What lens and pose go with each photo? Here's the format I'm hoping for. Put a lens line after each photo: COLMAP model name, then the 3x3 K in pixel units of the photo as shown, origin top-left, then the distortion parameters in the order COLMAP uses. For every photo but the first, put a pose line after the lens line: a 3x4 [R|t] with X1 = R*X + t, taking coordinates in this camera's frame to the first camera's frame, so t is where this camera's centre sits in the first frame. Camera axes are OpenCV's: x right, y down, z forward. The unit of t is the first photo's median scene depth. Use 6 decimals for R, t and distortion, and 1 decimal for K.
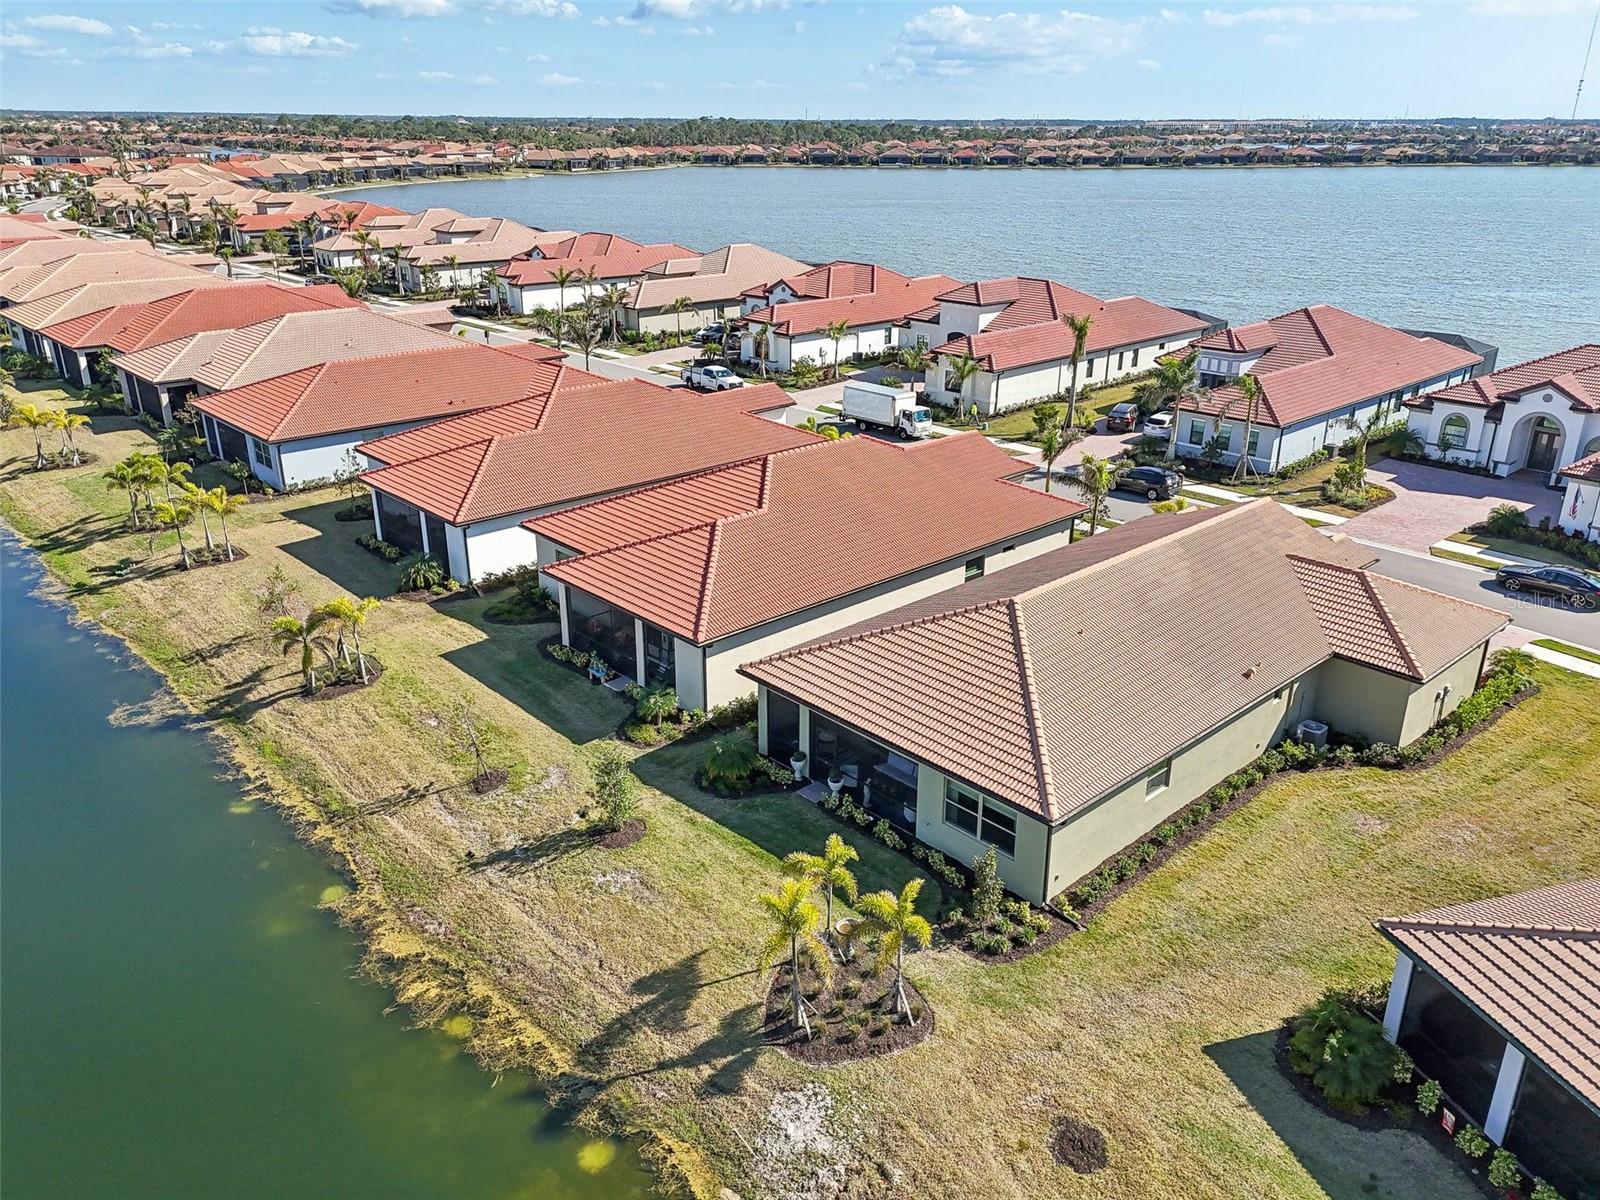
lens RADIAL K [[1182.6, 0, 800.0], [0, 1182.6, 600.0], [0, 0, 1]] dist [0.066718, -0.057879]
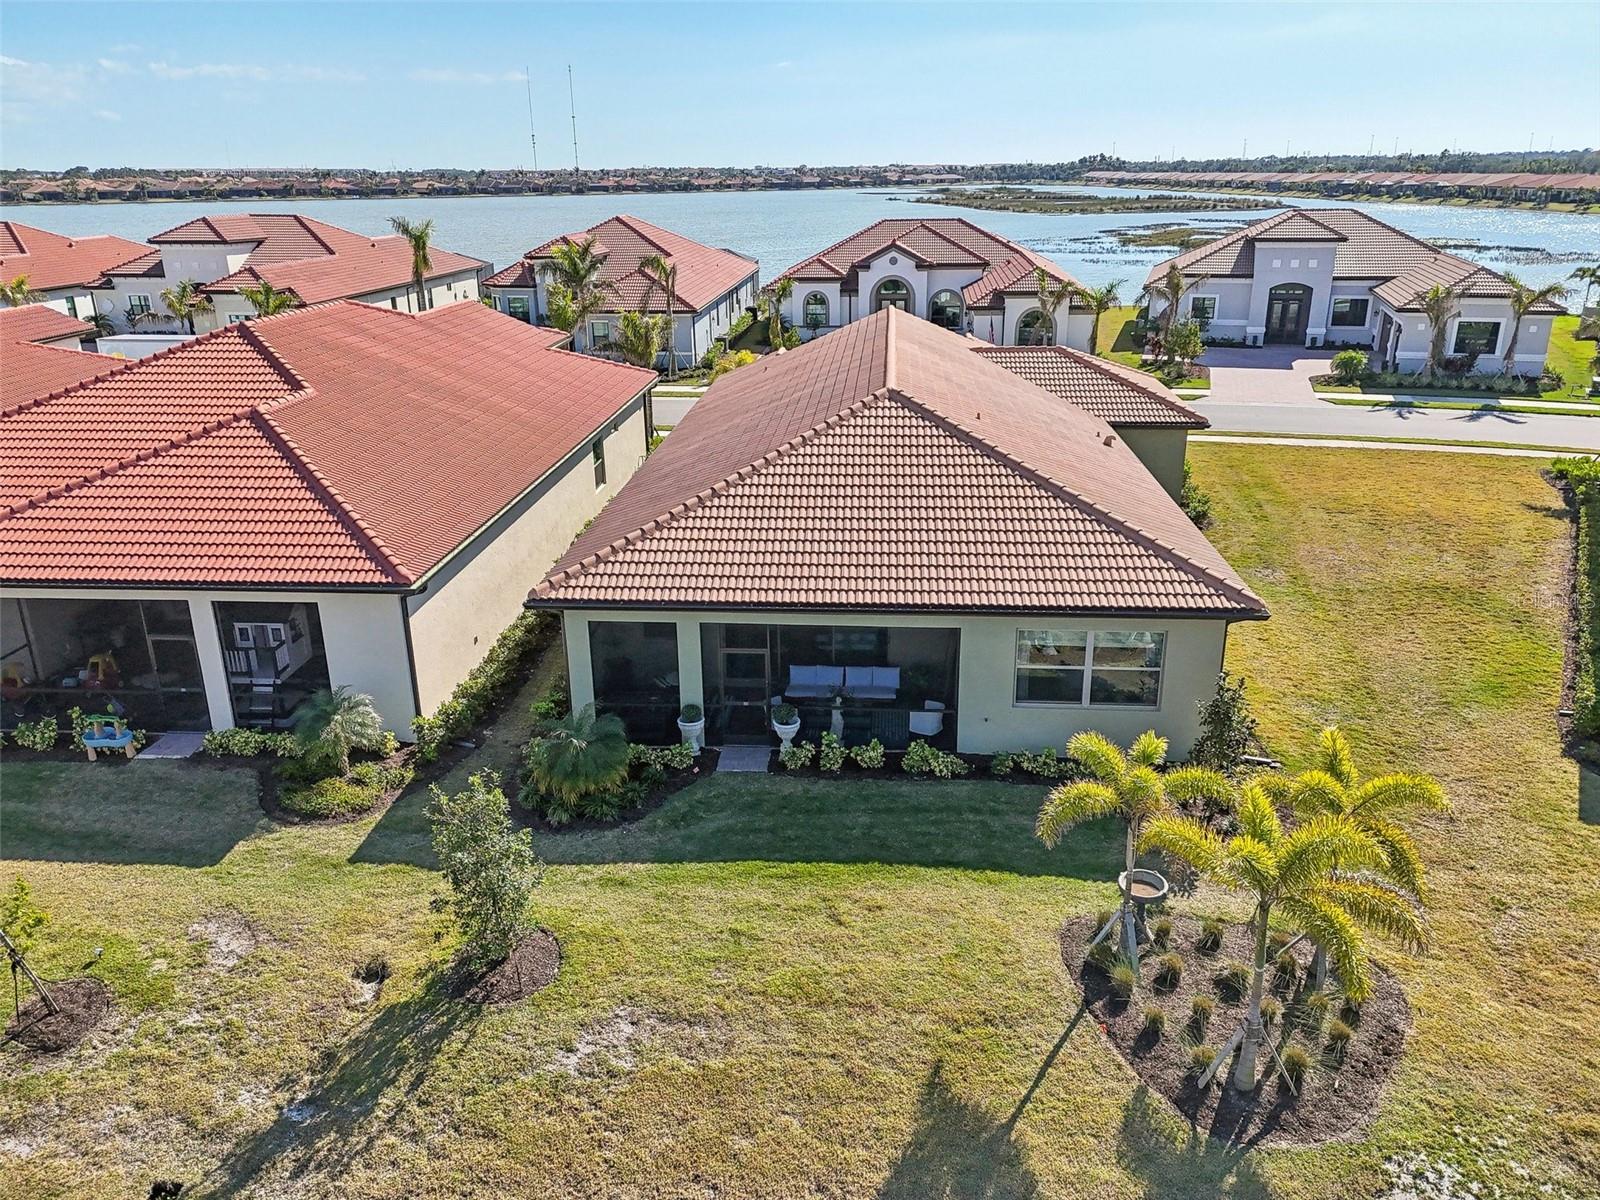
lens RADIAL K [[1182.6, 0, 800.0], [0, 1182.6, 600.0], [0, 0, 1]] dist [0.066718, -0.057879]
pose [[0.735674, -0.241950, 0.632648, -0.283904], [0.264679, 0.962450, 0.060298, 0.055937], [-0.623481, 0.123089, 0.772088, 0.485868]]
